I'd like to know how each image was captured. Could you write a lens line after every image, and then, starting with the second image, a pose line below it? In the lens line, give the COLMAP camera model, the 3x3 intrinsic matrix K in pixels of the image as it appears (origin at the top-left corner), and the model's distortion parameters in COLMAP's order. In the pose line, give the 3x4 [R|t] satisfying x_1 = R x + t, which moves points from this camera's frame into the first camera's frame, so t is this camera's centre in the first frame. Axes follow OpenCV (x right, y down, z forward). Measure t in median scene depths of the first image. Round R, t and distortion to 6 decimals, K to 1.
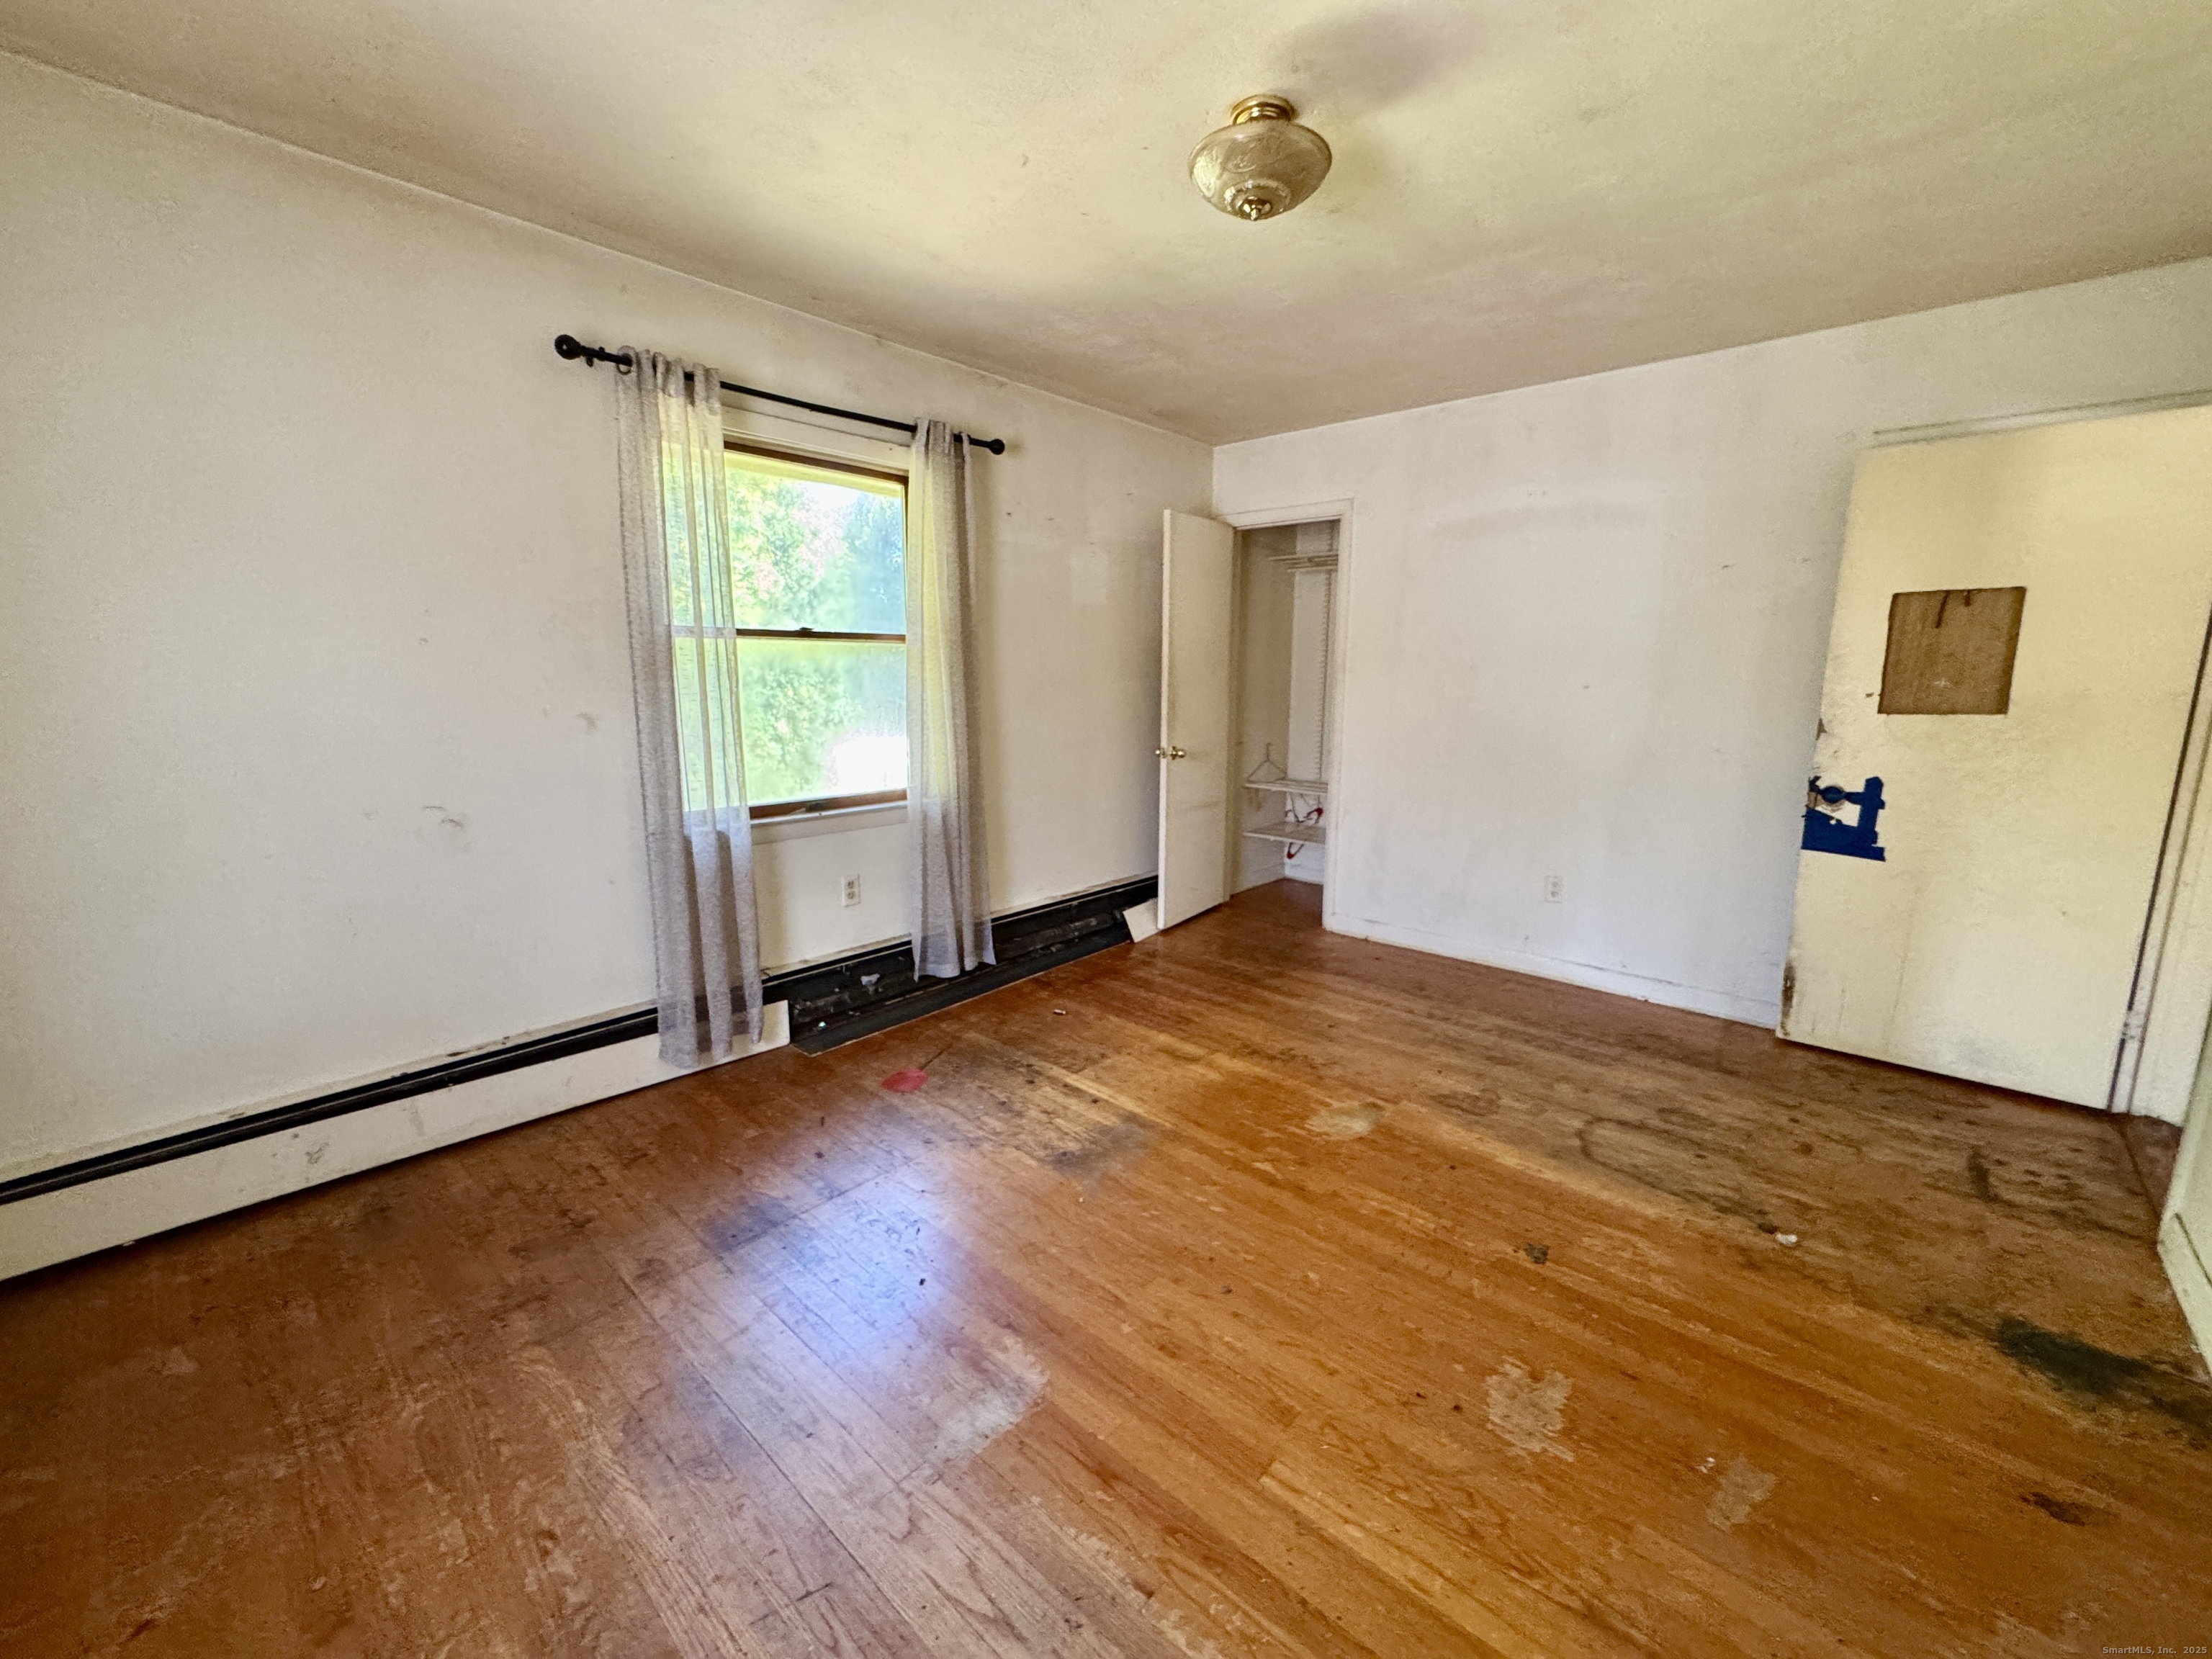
lens RADIAL K [[888.2, 0, 1108.0], [0, 888.2, 825.5], [0, 0, 1]] dist [0.000783, -0.001094]
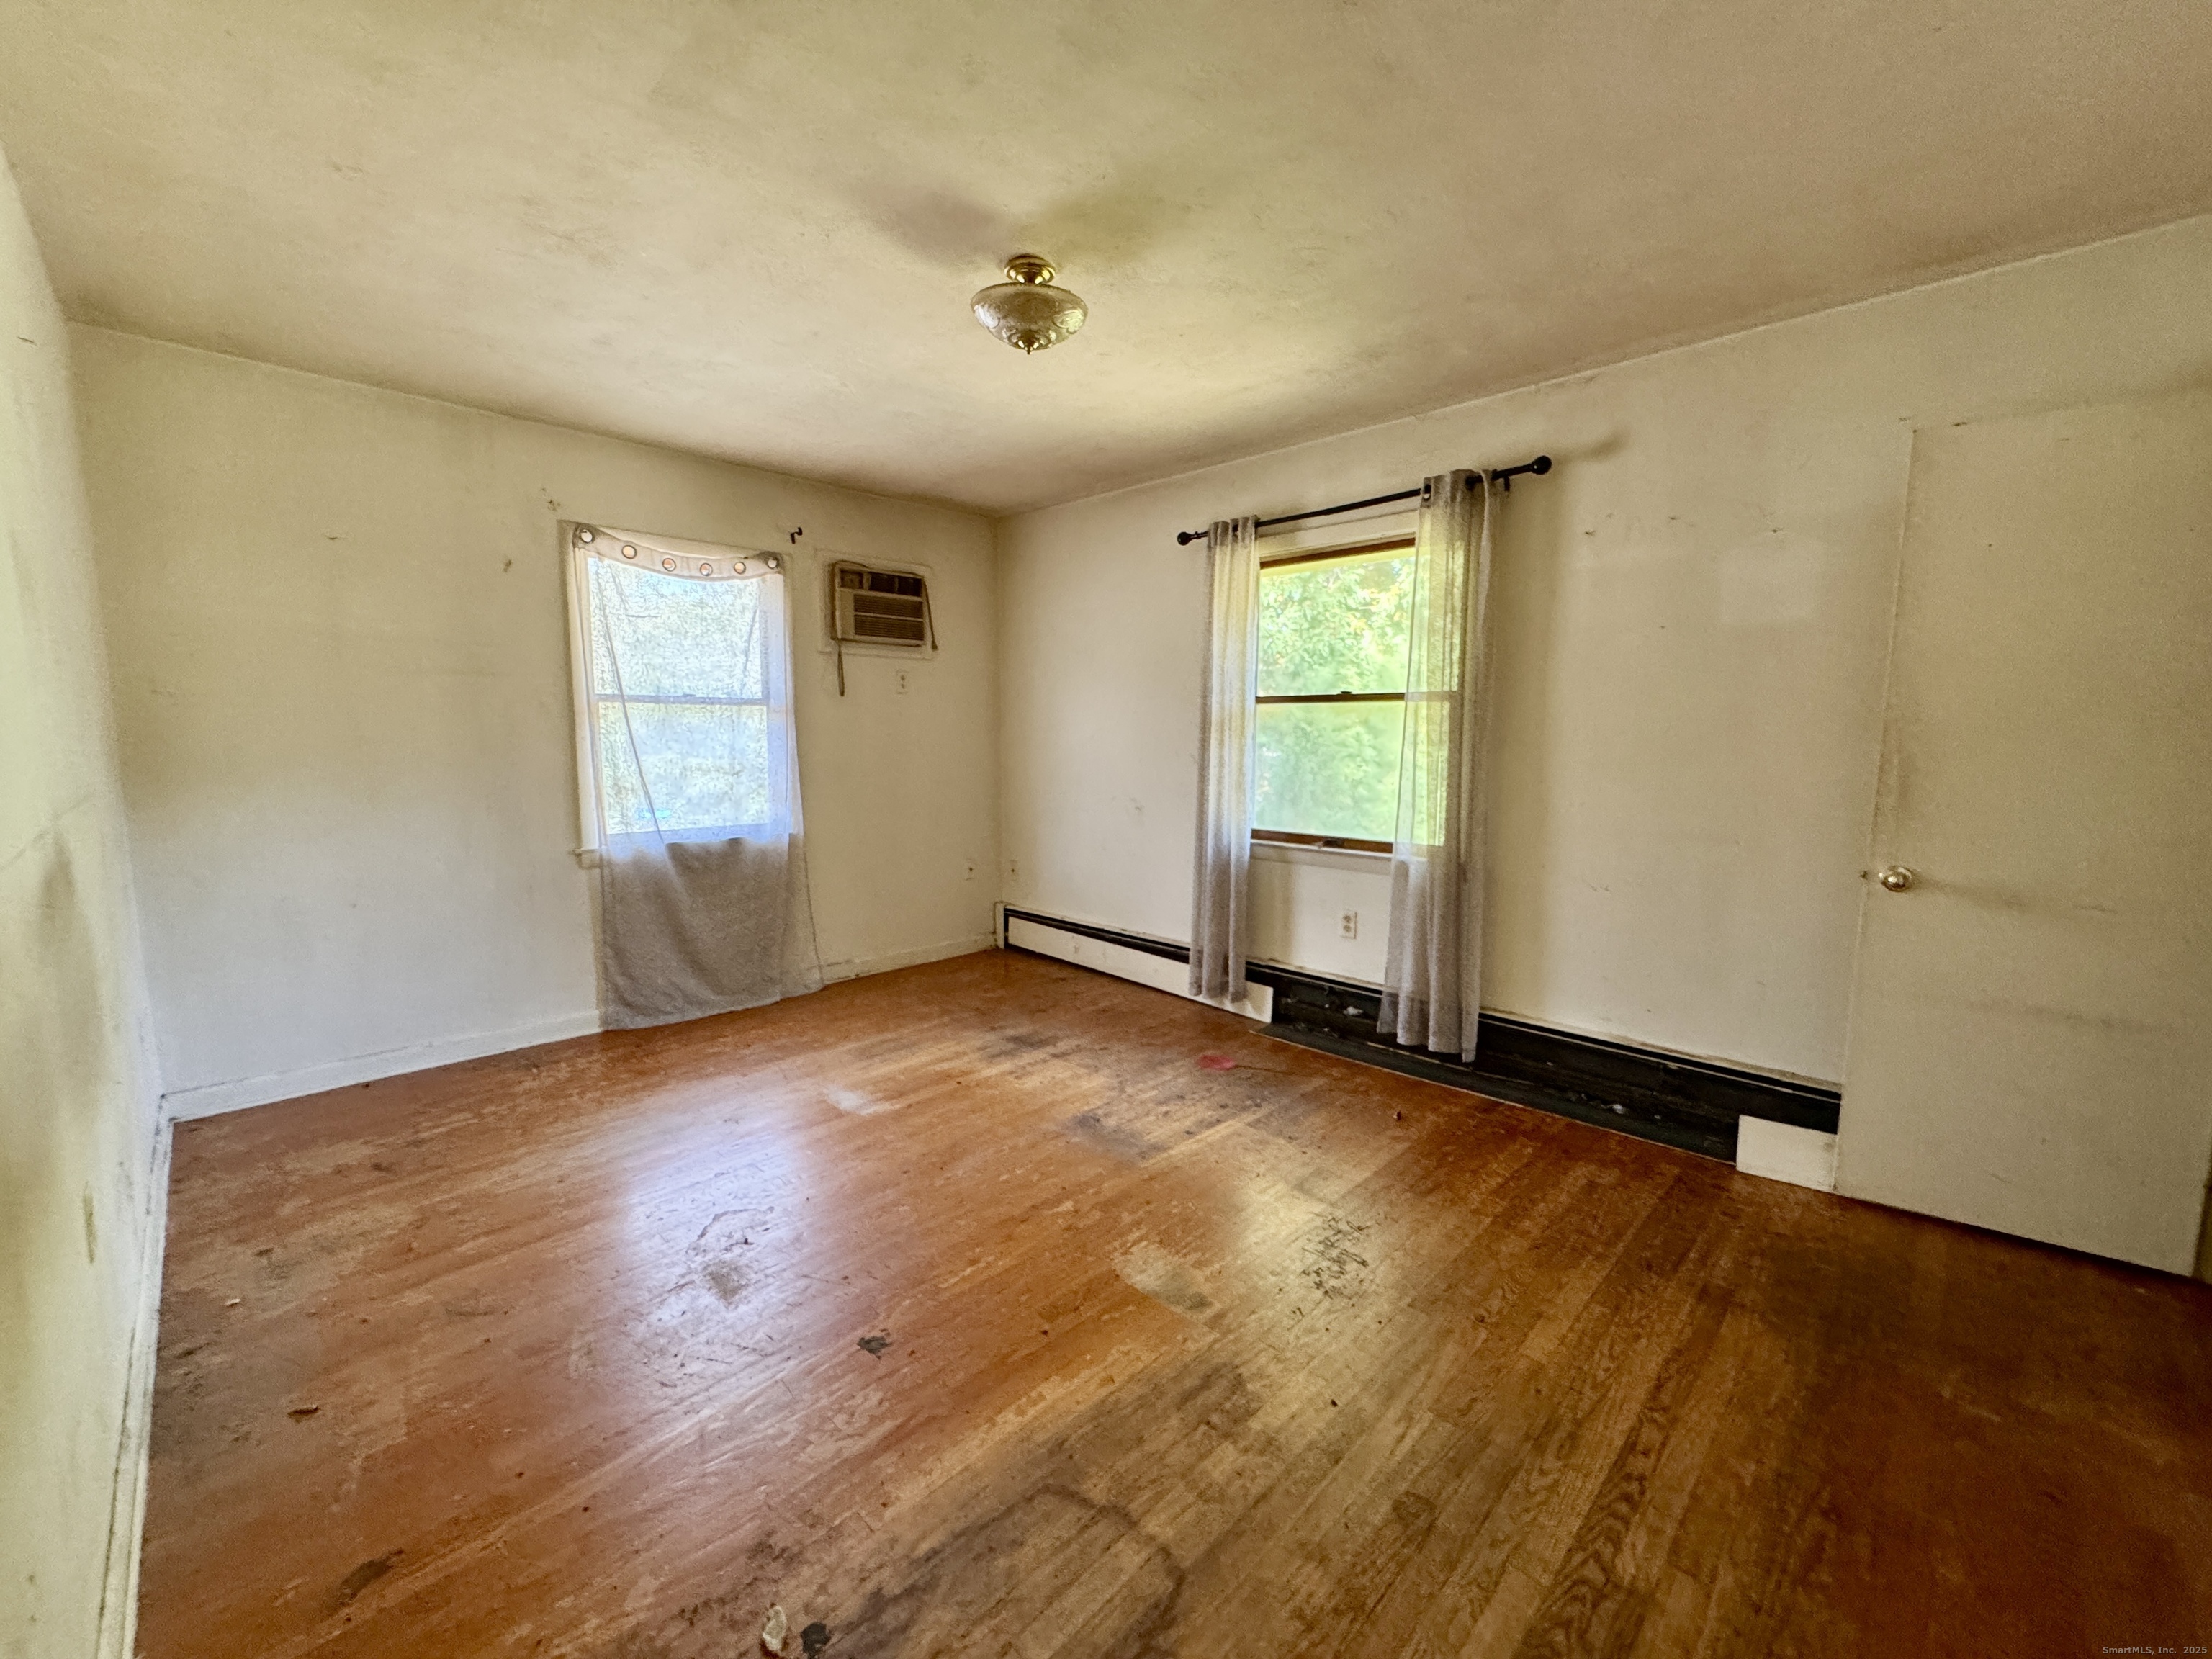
lens RADIAL K [[888.2, 0, 1107.7], [0, 888.2, 832.2], [0, 0, 1]] dist [0.000783, -0.001094]
pose [[-0.045792, 0.109206, -0.992964, 0.904201], [-0.176176, 0.977543, 0.115635, -0.127602], [0.983293, 0.180232, -0.025524, 0.793525]]
